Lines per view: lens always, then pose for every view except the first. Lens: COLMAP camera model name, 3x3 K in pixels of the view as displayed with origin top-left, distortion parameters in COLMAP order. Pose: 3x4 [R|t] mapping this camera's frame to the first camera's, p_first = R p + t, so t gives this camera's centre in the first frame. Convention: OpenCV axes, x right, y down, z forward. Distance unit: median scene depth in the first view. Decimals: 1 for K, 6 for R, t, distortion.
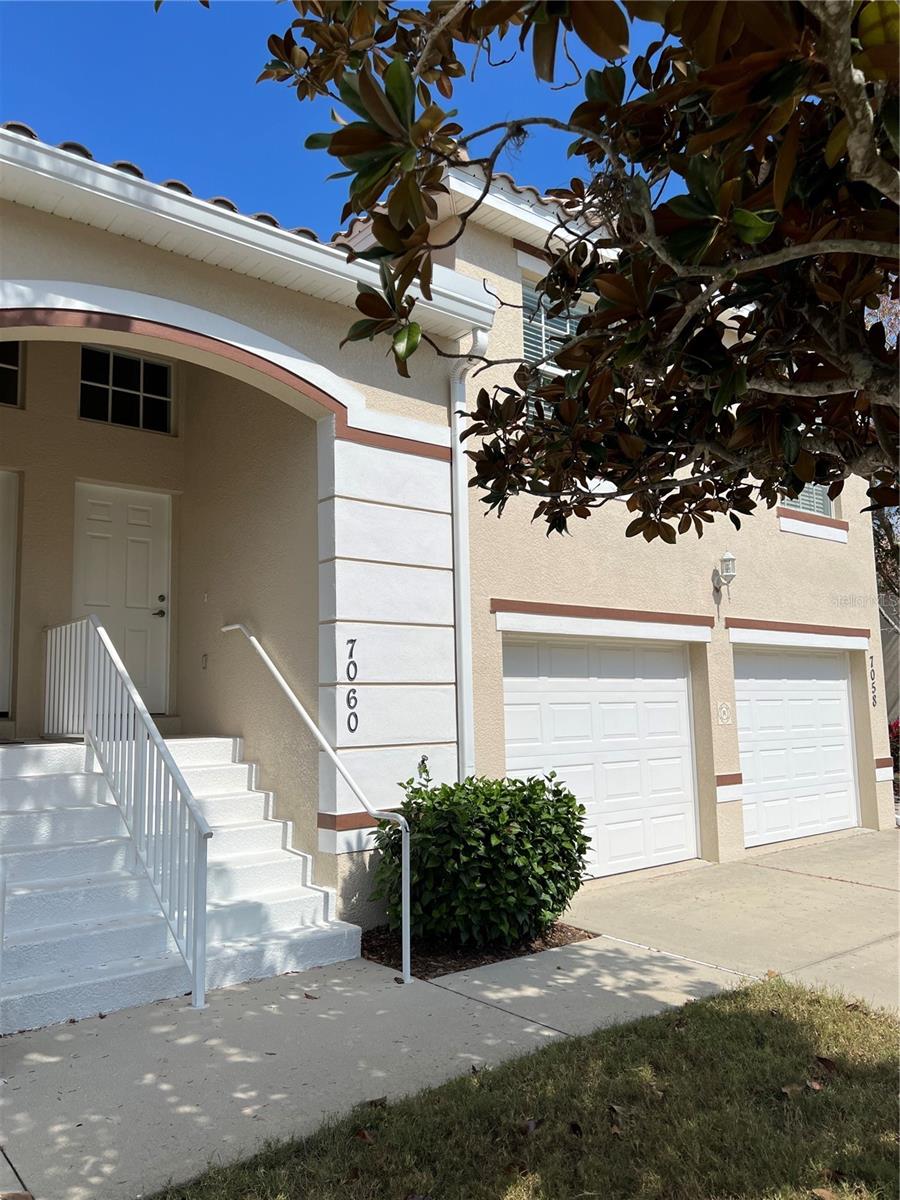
lens RADIAL K [[910.2, 0, 449.0], [0, 910.2, 594.0], [0, 0, 1]] dist [0.051847, -0.056101]
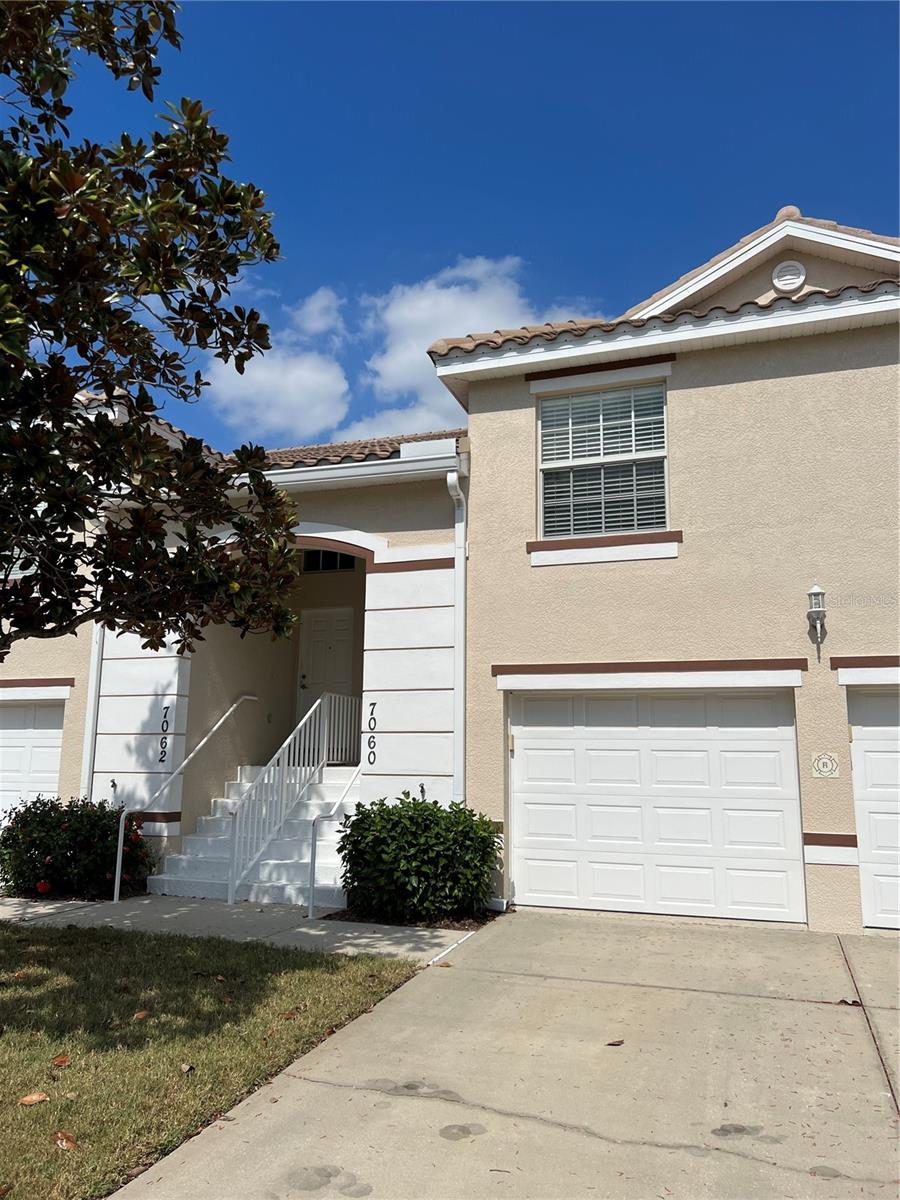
lens RADIAL K [[910.2, 0, 448.9], [0, 910.2, 604.4], [0, 0, 1]] dist [0.051847, -0.056101]
pose [[0.527199, -0.122322, -0.840892, 1.120490], [0.083232, 0.992260, -0.092158, 0.033198], [0.845656, -0.021403, 0.533299, 0.267323]]
